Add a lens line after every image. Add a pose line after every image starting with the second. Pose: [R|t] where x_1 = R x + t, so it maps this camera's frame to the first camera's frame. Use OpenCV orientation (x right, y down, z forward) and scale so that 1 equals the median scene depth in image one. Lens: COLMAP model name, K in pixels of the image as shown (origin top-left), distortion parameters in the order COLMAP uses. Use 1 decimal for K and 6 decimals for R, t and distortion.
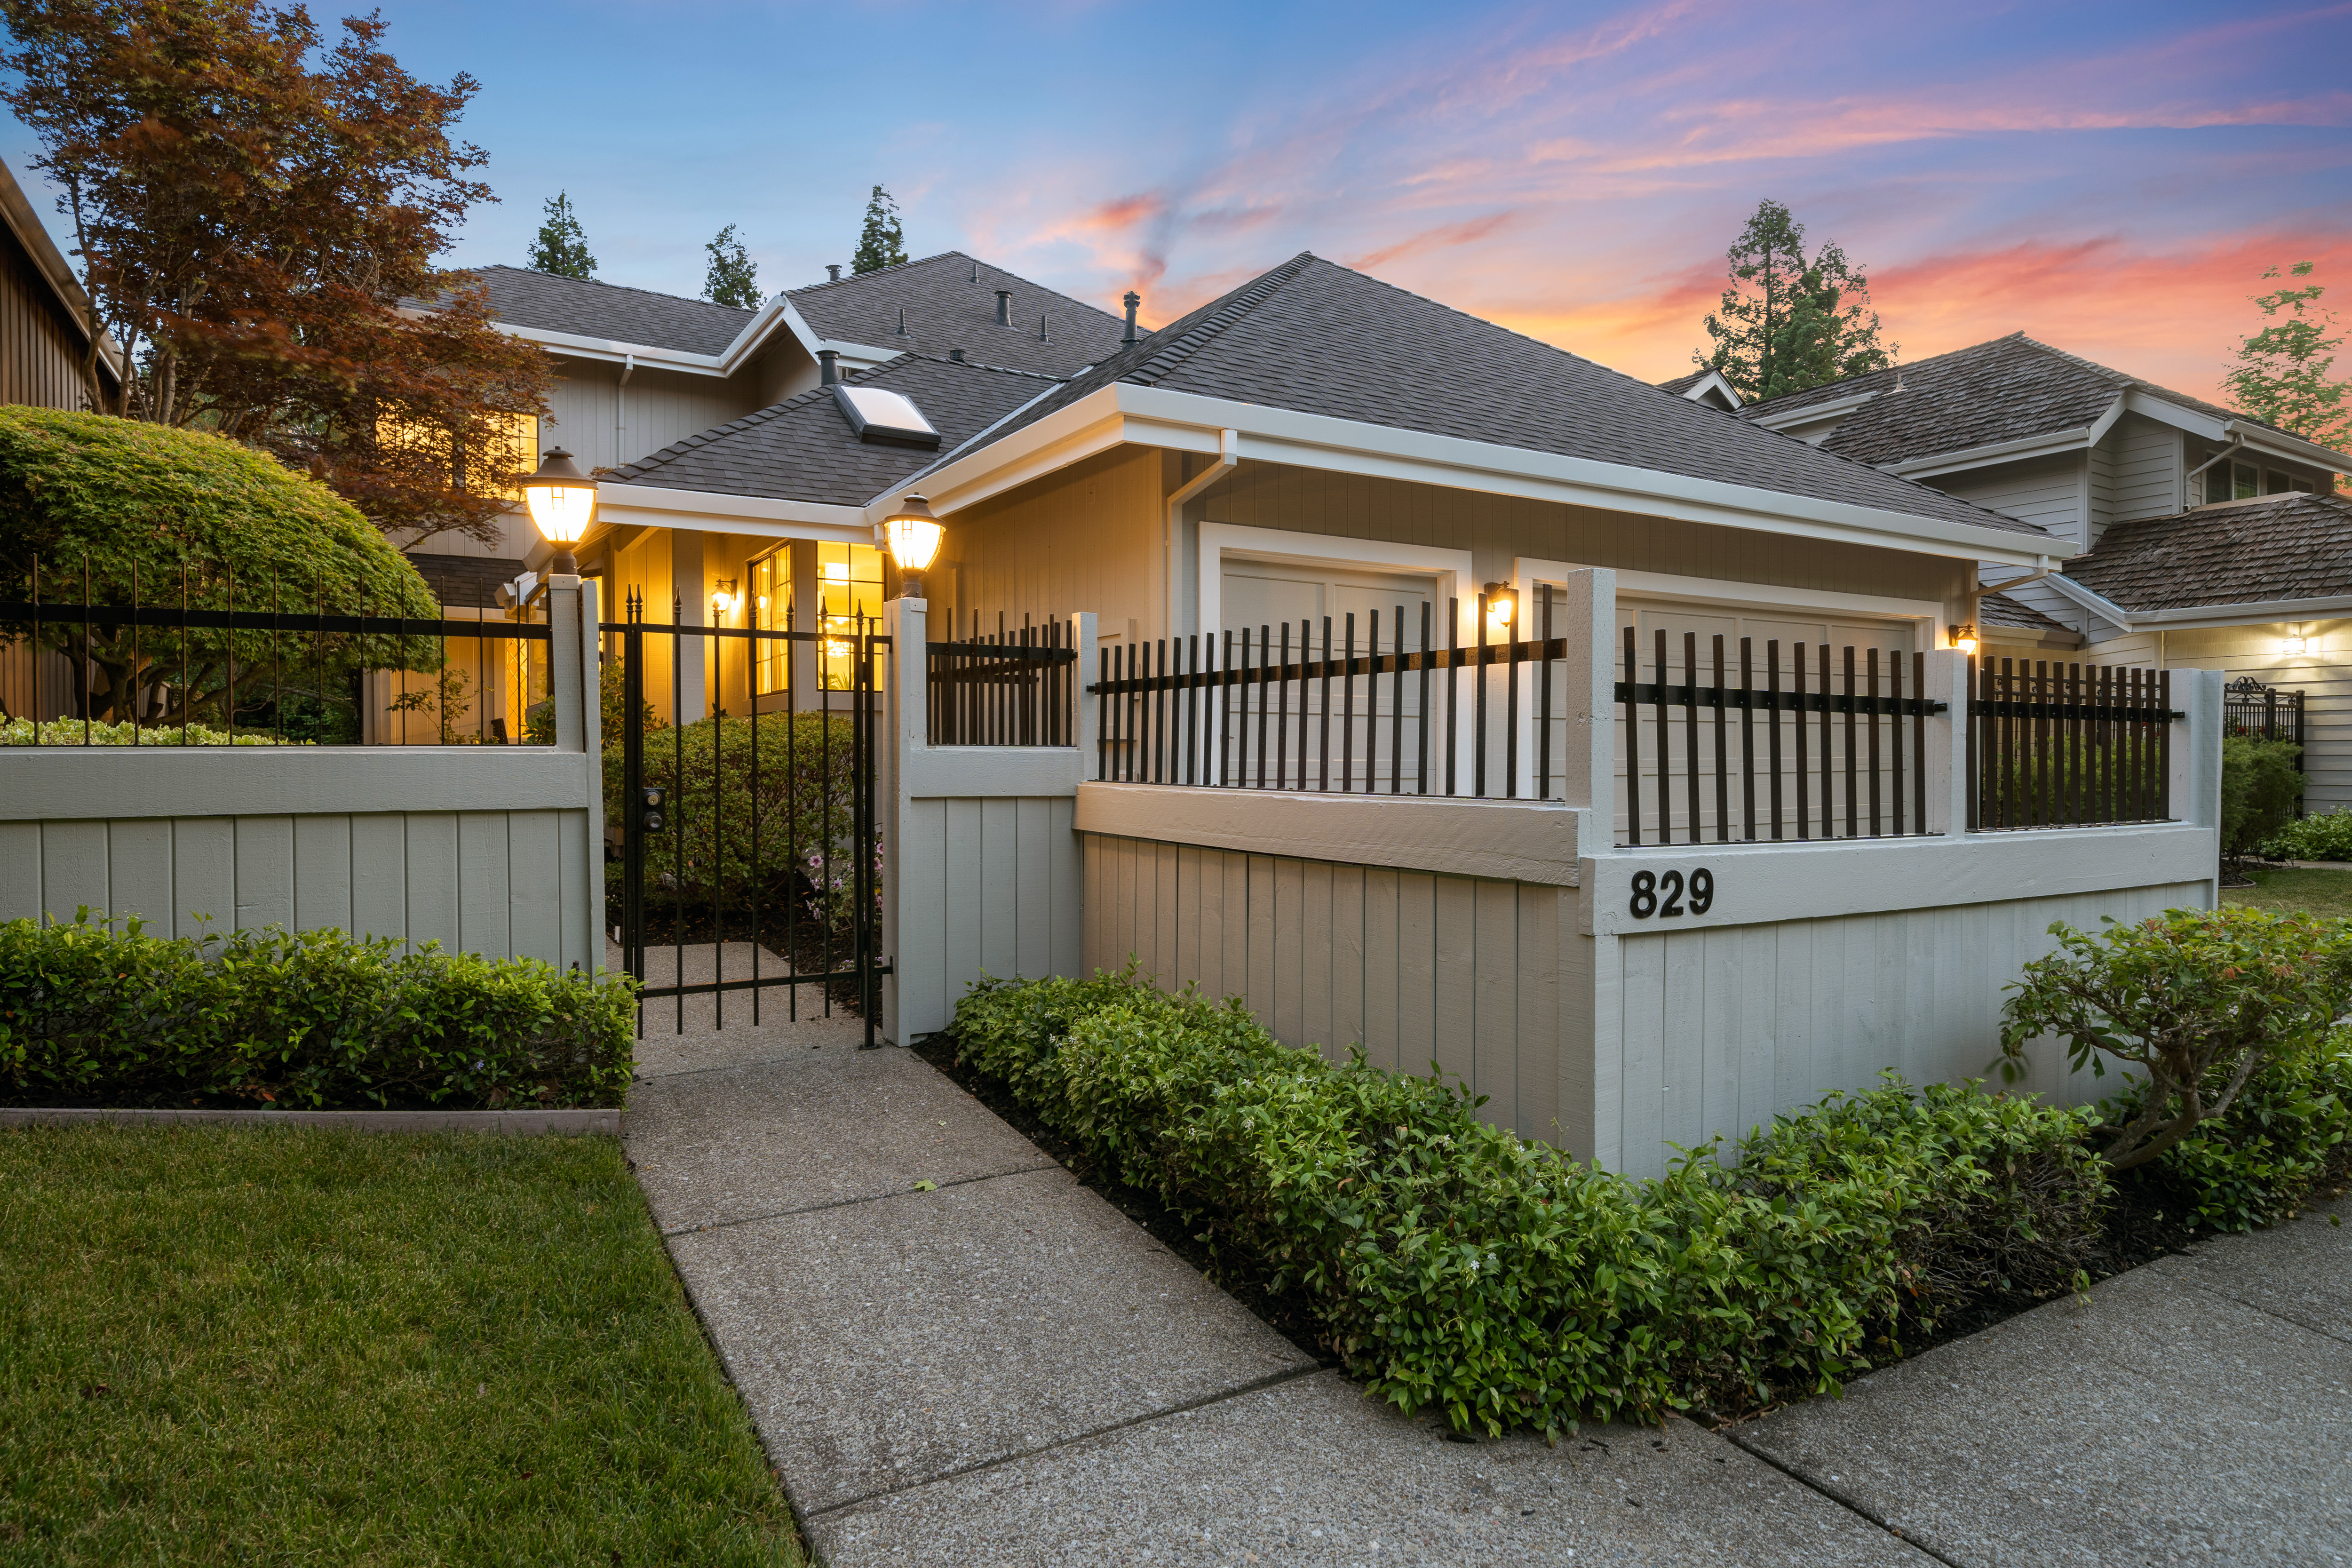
lens RADIAL K [[1317.4, 0, 1175.6], [0, 1317.4, 752.1], [0, 0, 1]] dist [0.002877, 0.000820]
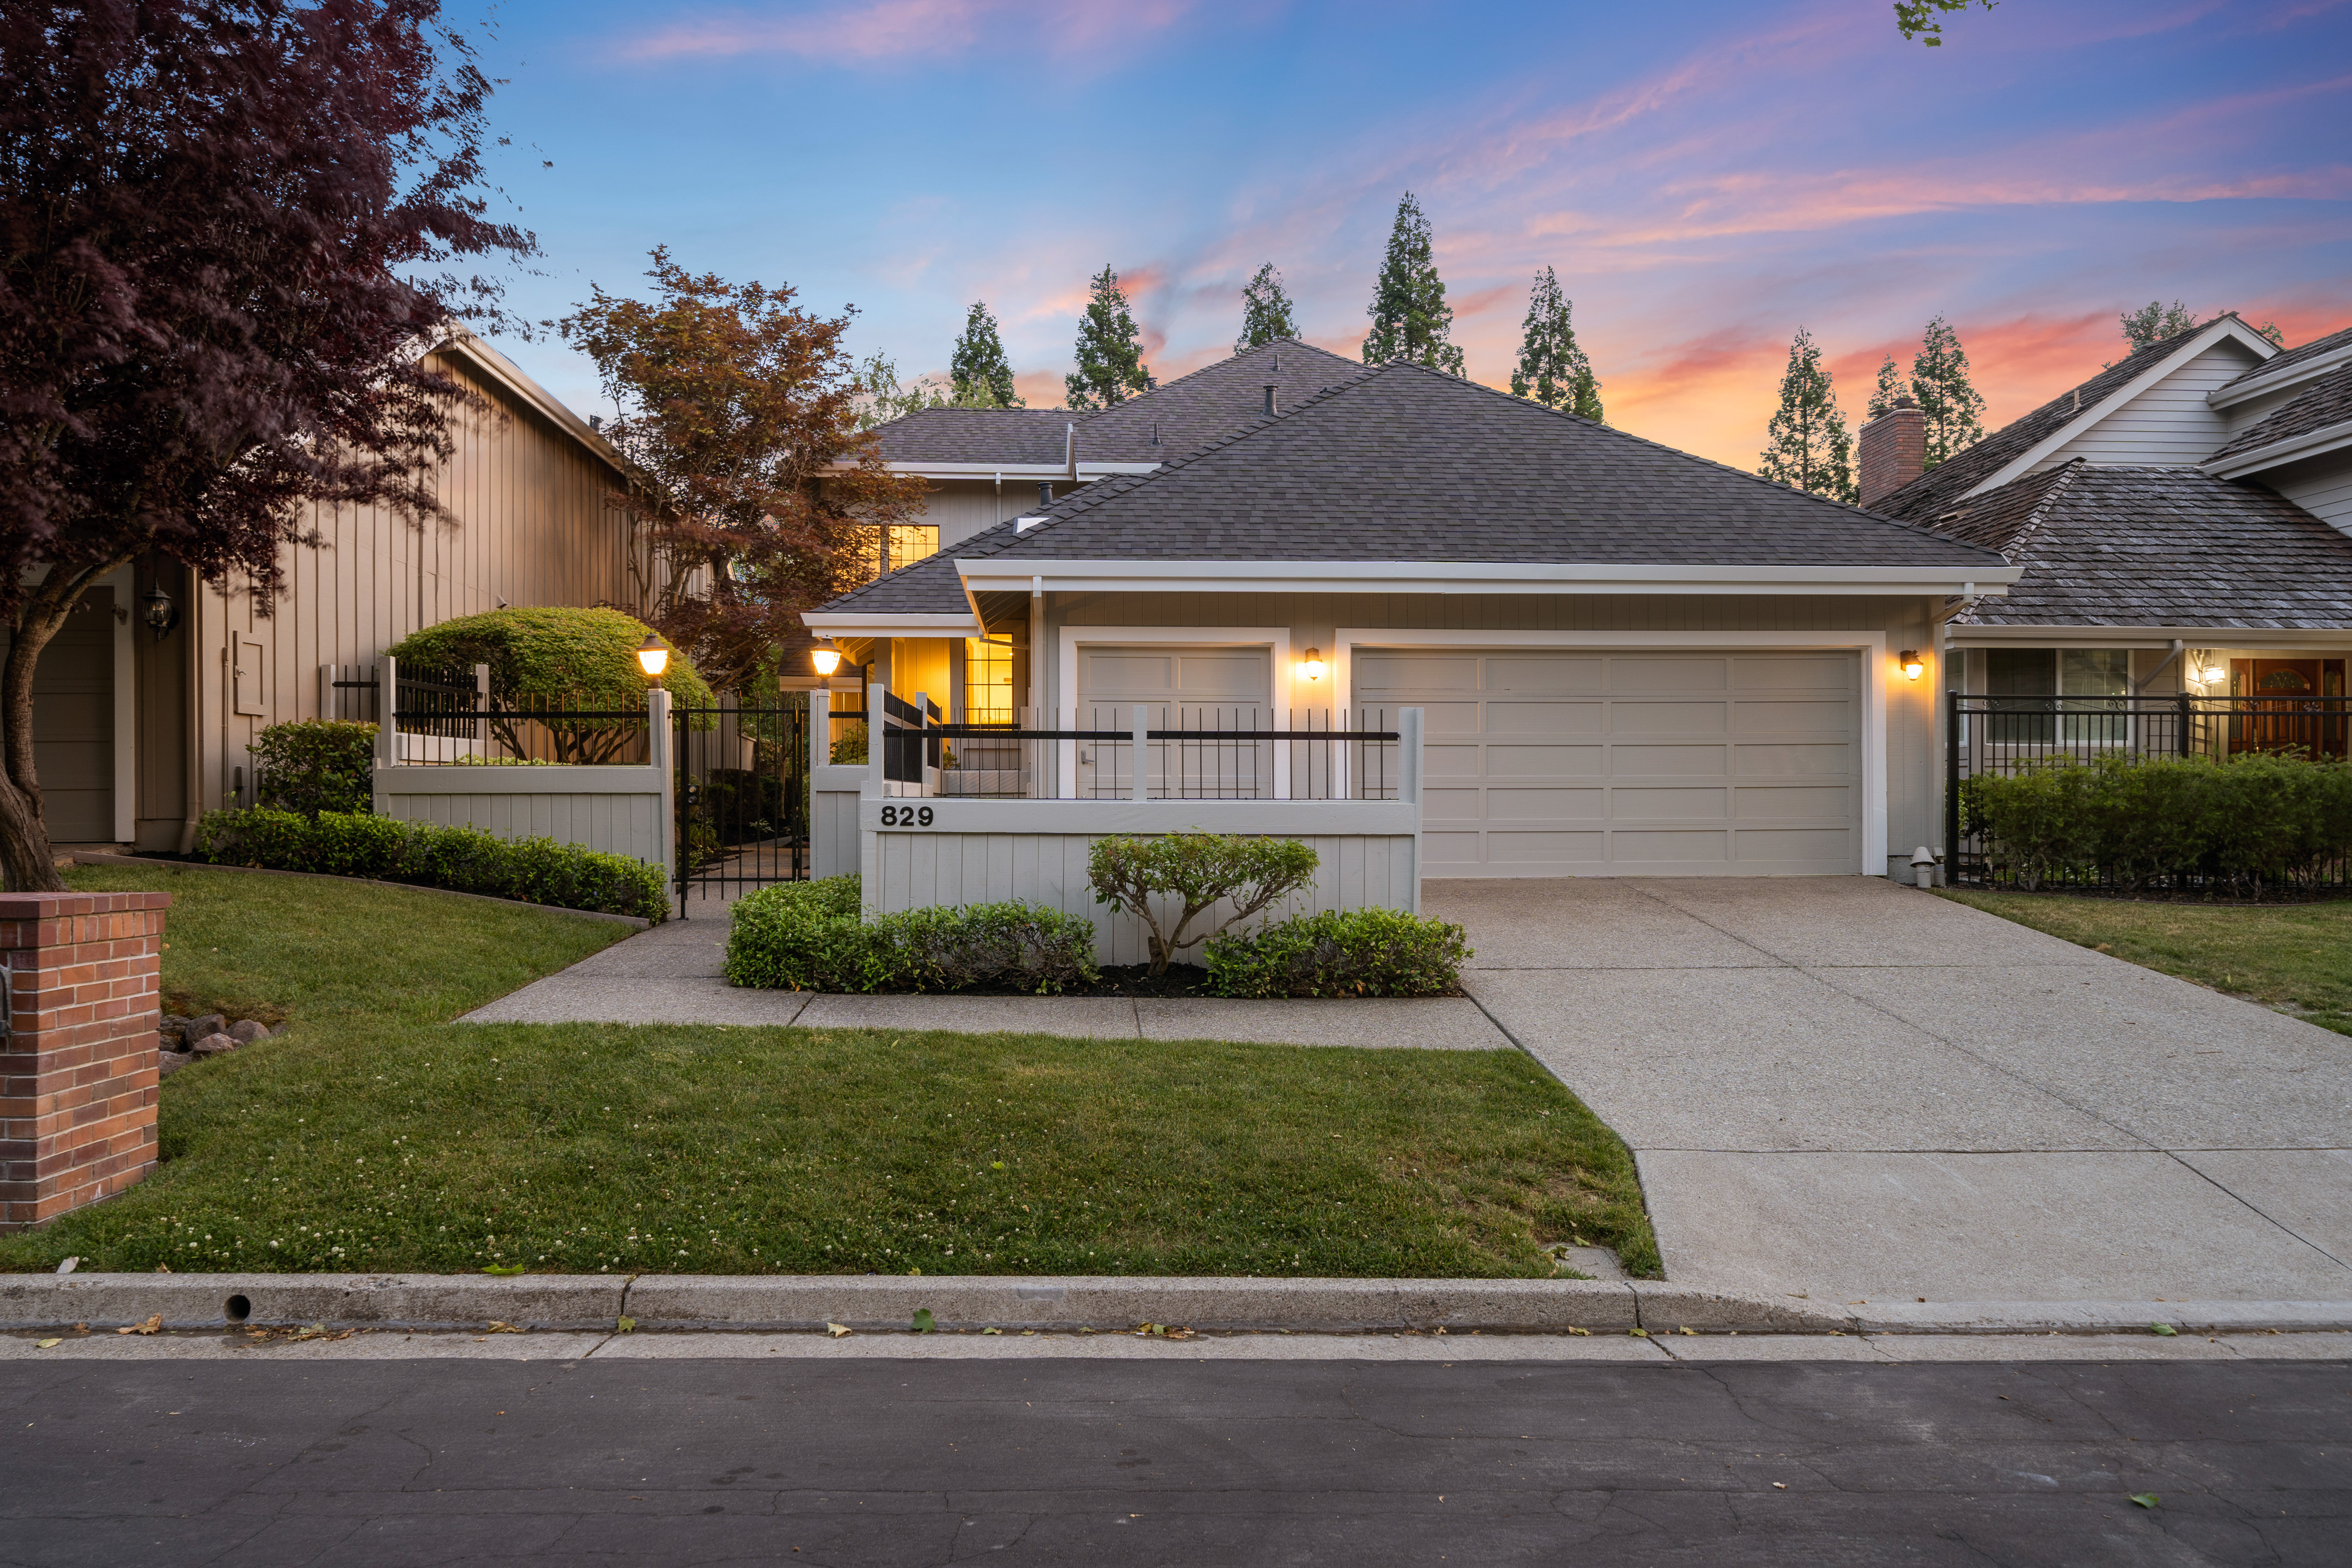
lens RADIAL K [[1688.3, 0, 1176.0], [0, 1688.3, 784.0], [0, 0, 1]] dist [-0.025545, -0.000475]
pose [[0.876962, -0.006043, -0.480521, 1.326312], [-0.002464, 0.999851, -0.017070, 0.058157], [0.480553, 0.016153, 0.876817, -0.845525]]
